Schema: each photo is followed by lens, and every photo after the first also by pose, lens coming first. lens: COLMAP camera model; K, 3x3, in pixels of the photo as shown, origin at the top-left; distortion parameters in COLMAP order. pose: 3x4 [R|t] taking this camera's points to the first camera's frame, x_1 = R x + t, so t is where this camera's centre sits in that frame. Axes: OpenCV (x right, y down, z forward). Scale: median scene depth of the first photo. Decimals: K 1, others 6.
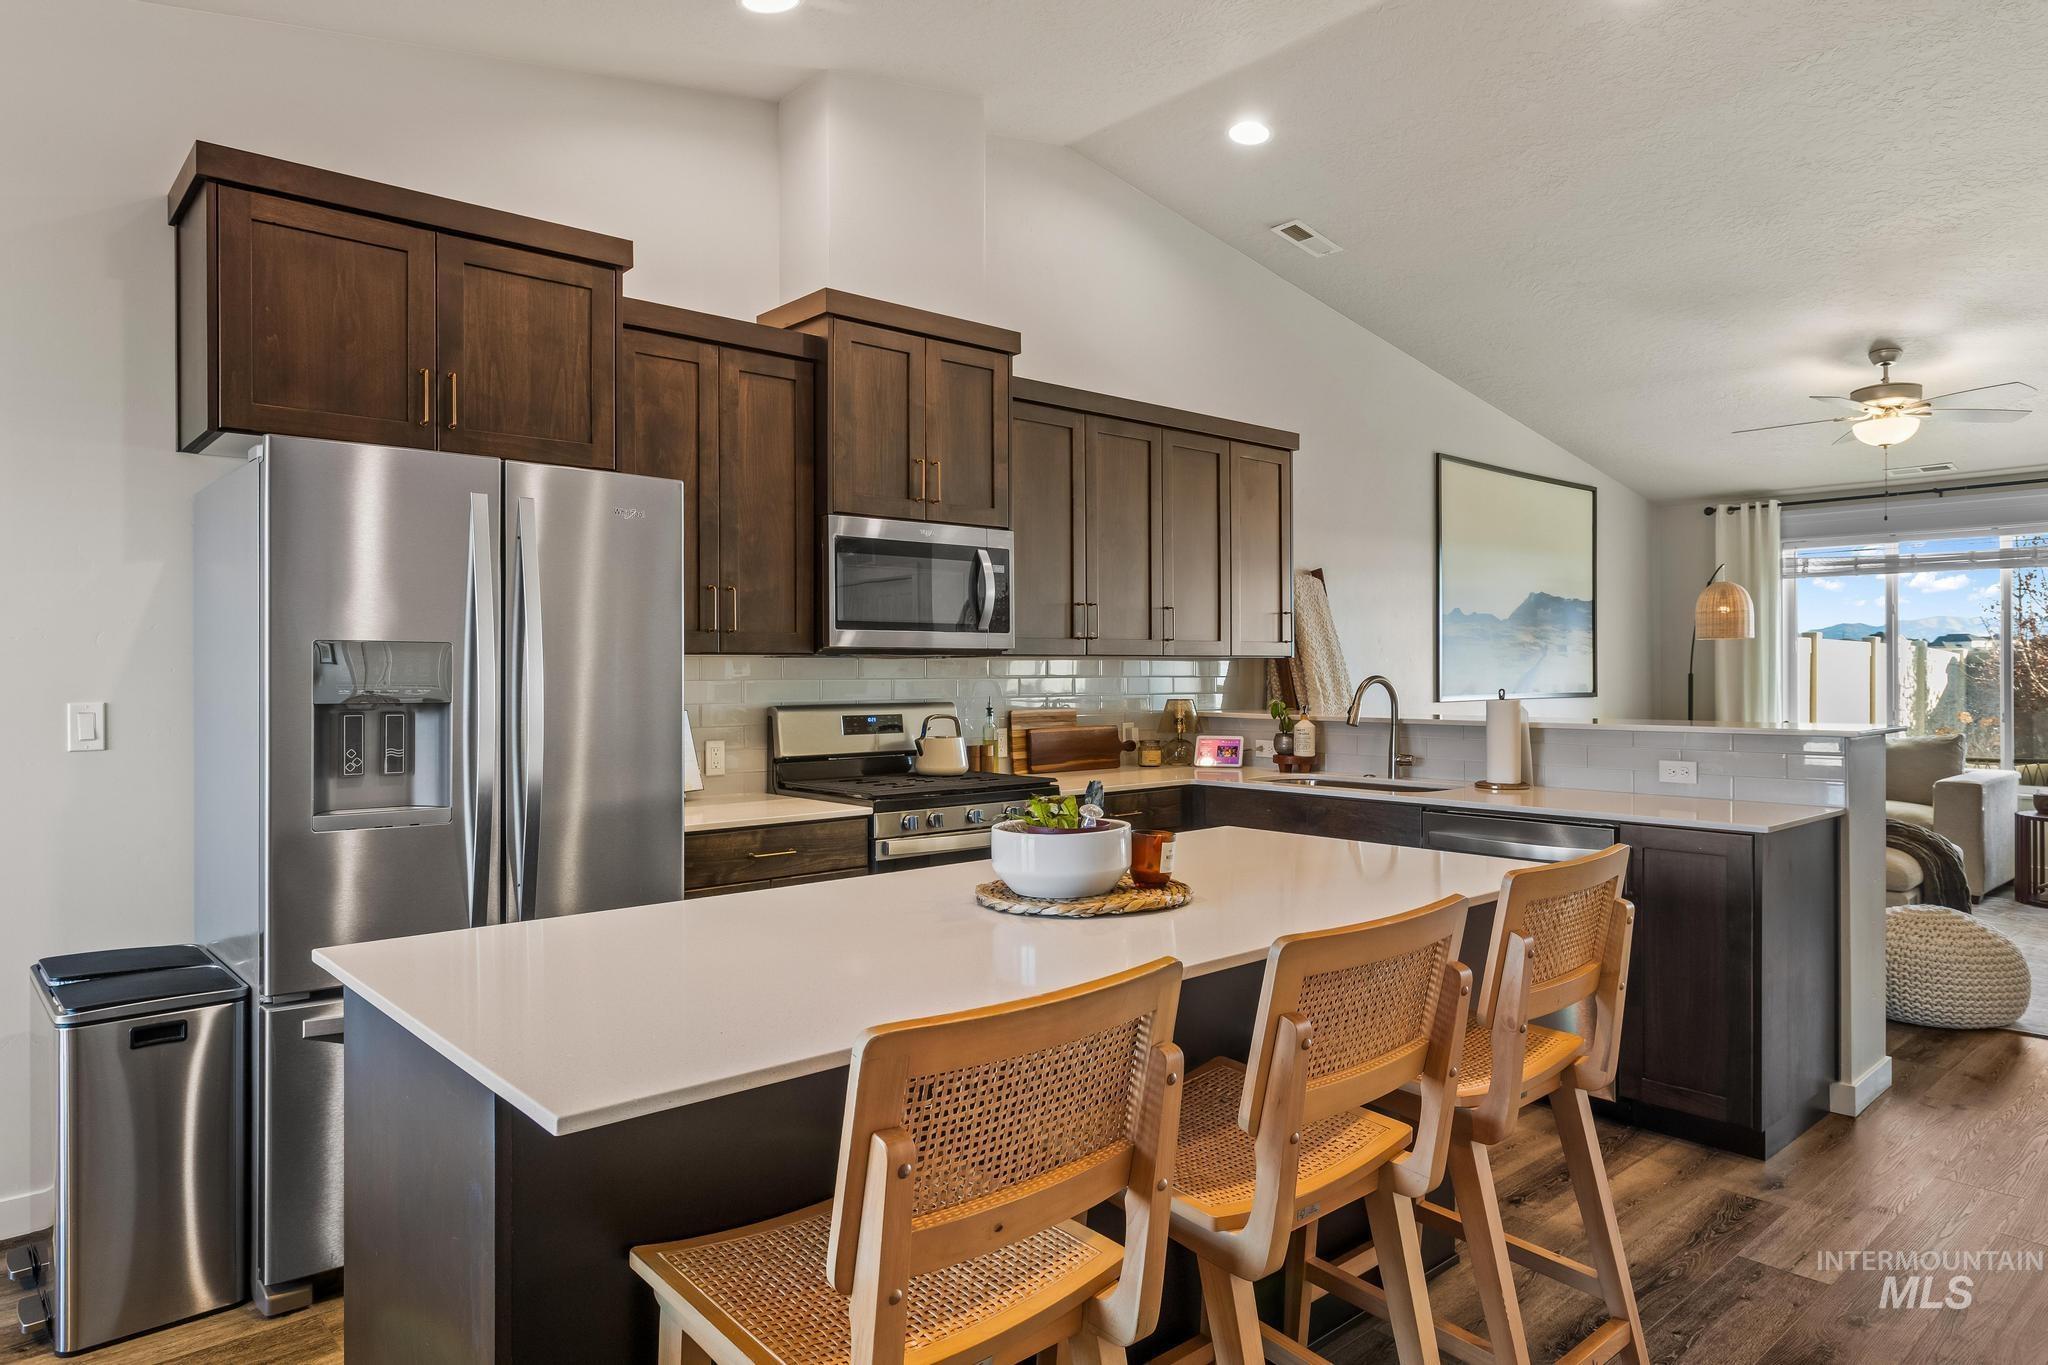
lens RADIAL K [[1256.2, 0, 1034.9], [0, 1256.2, 666.6], [0, 0, 1]] dist [0.002116, -0.001254]
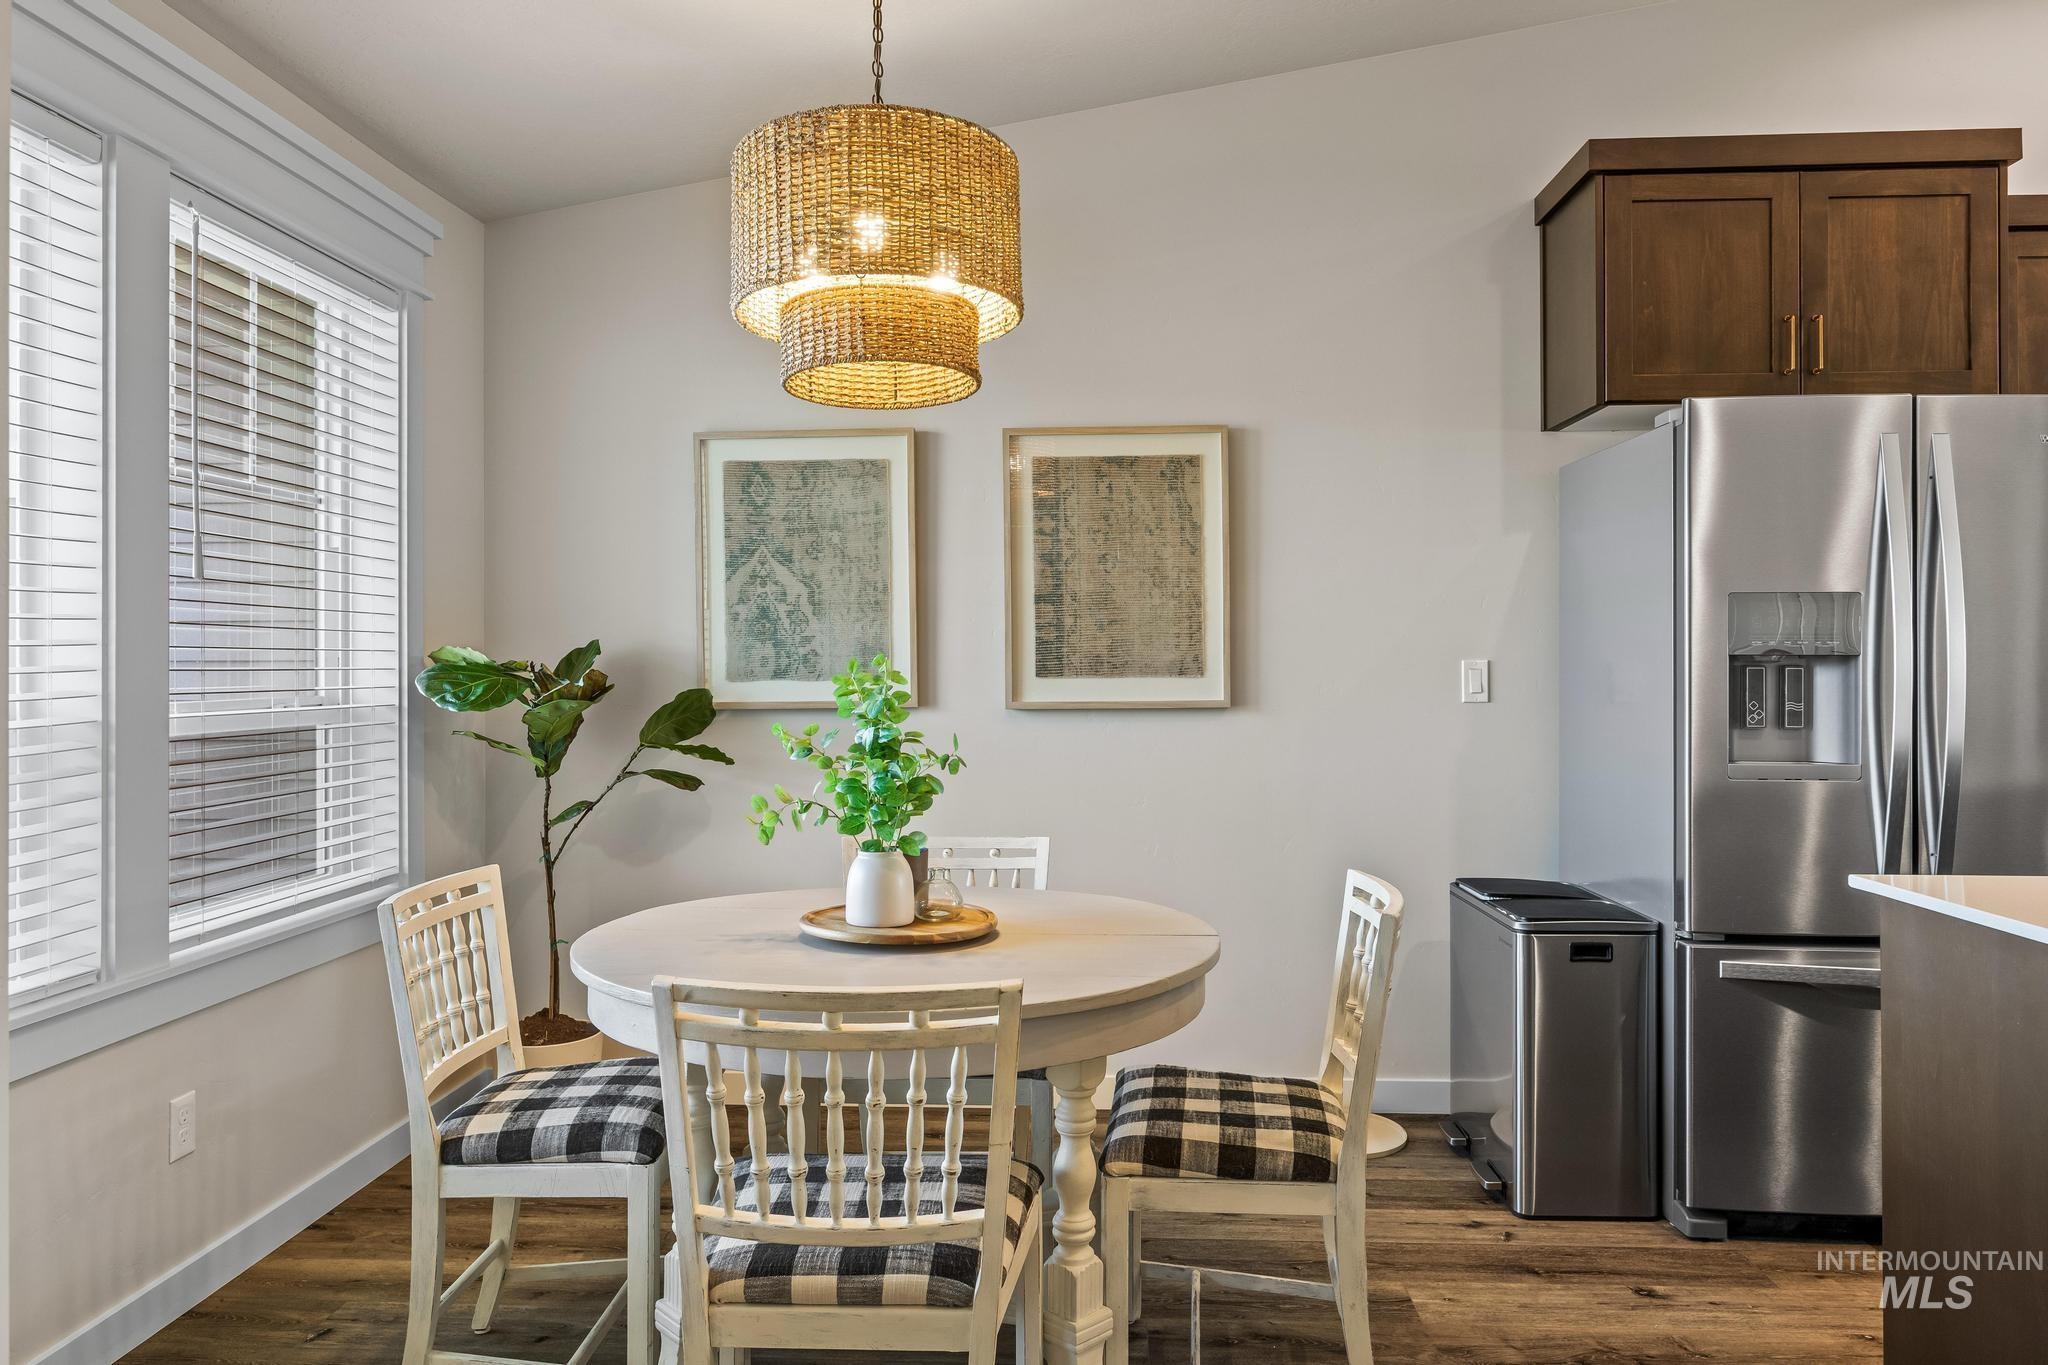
lens RADIAL K [[1413.8, 0, 1034.8], [0, 1413.8, 657.0], [0, 0, 1]] dist [0.000645, 0.002612]
pose [[0.712193, -0.004339, -0.701970, -0.097617], [0.003433, 0.999990, -0.002699, 0.019346], [0.701975, -0.000487, 0.712201, -0.132407]]
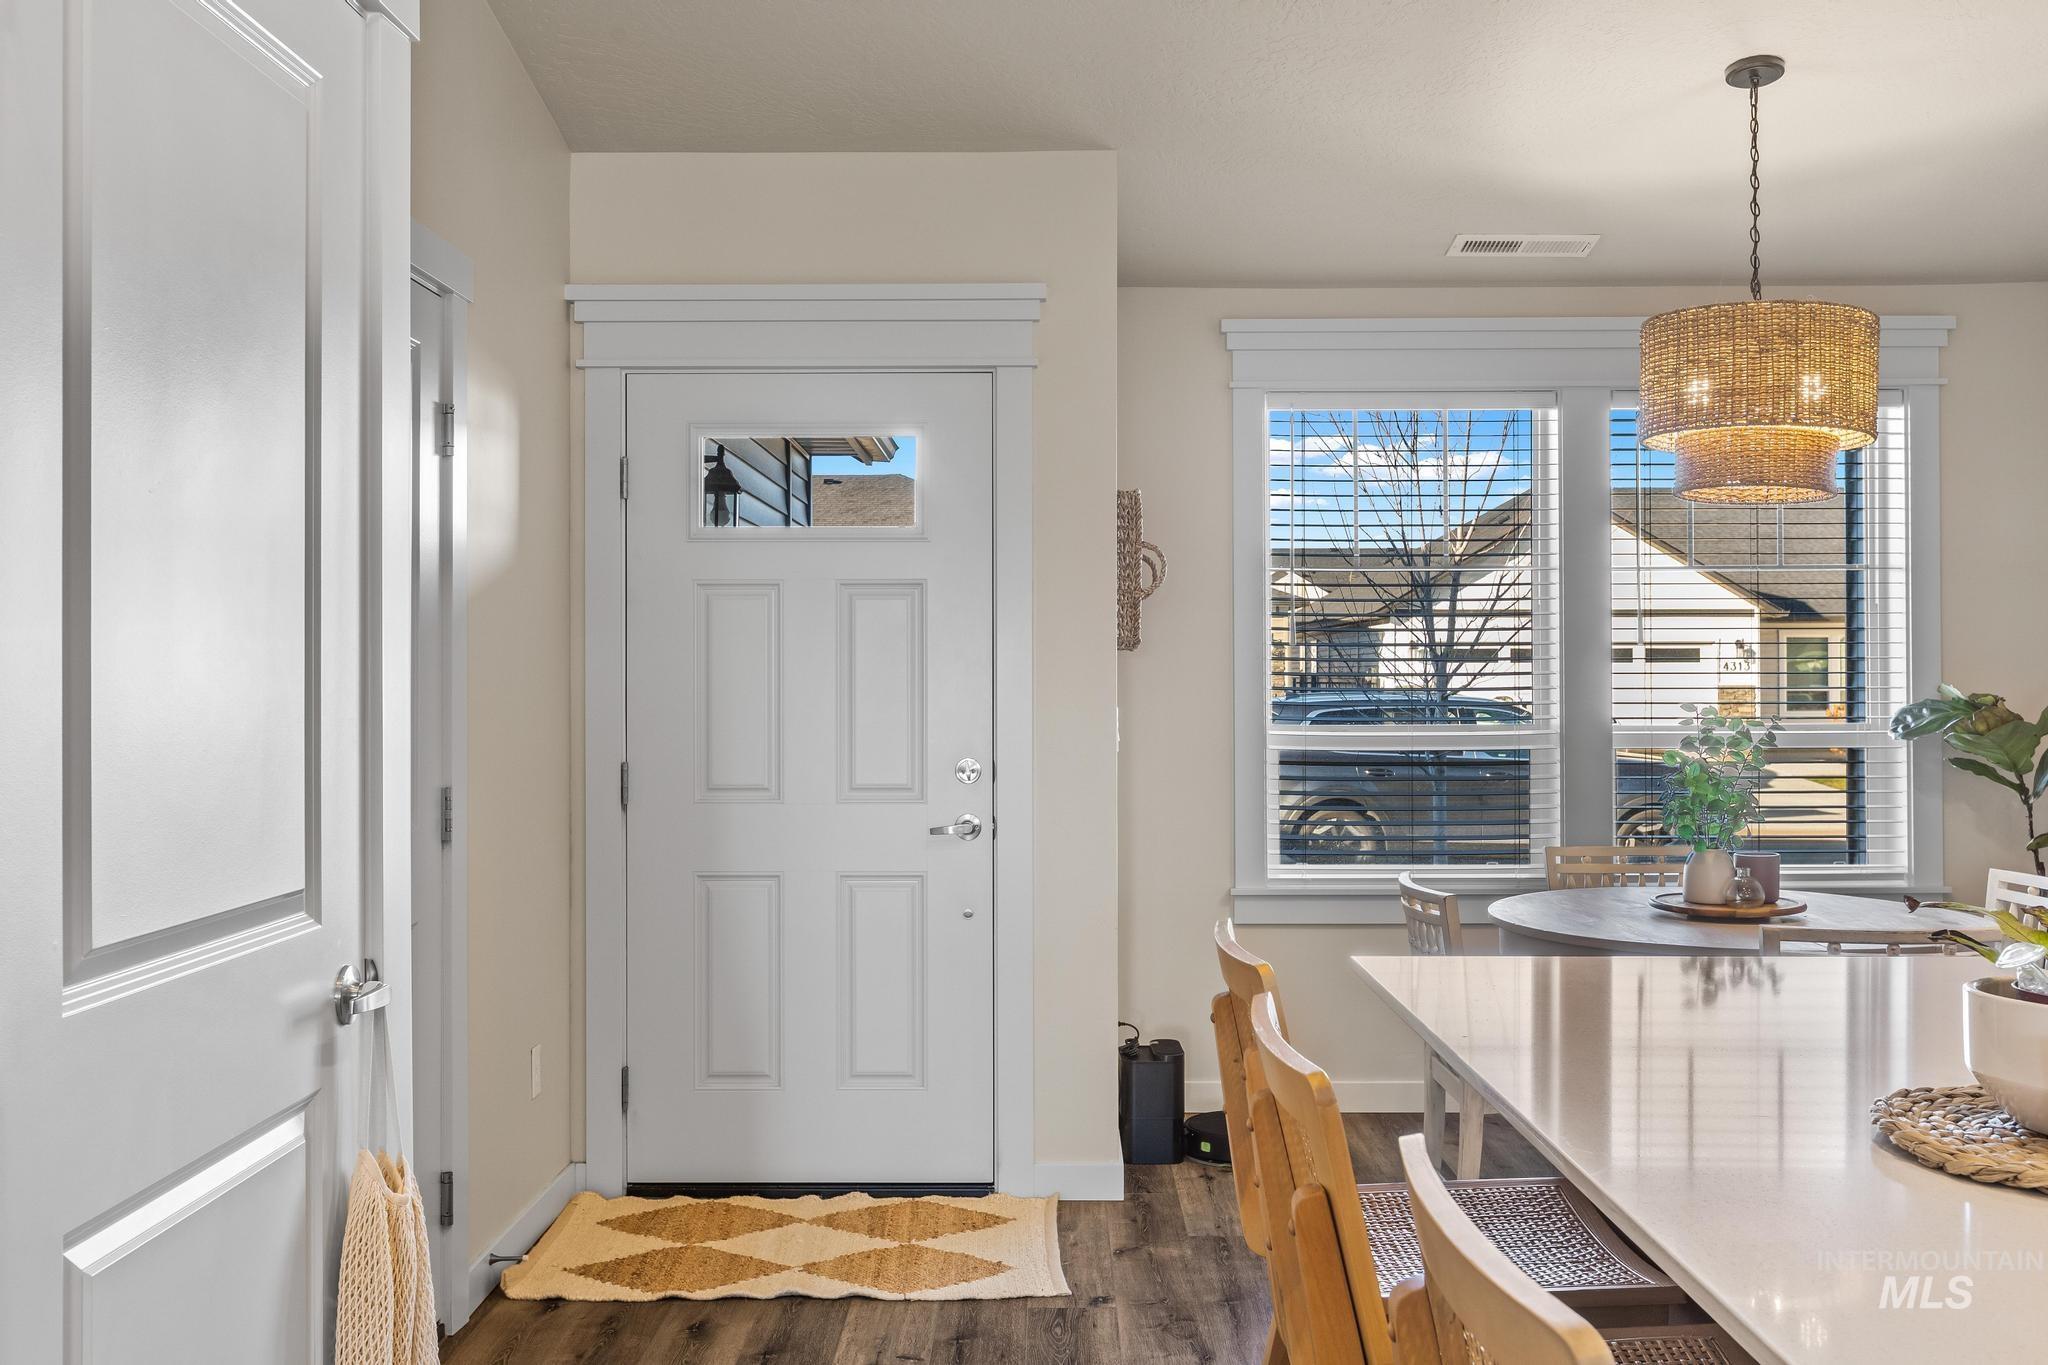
lens RADIAL K [[1903.7, 0, 1031.6], [0, 1903.7, 675.3], [0, 0, 1]] dist [0.004020, -0.005050]
pose [[-0.672515, 0.004100, -0.740072, 0.445741], [0.005901, 0.999983, 0.000177, 0.000086], [0.740060, -0.004248, -0.672527, 0.619052]]
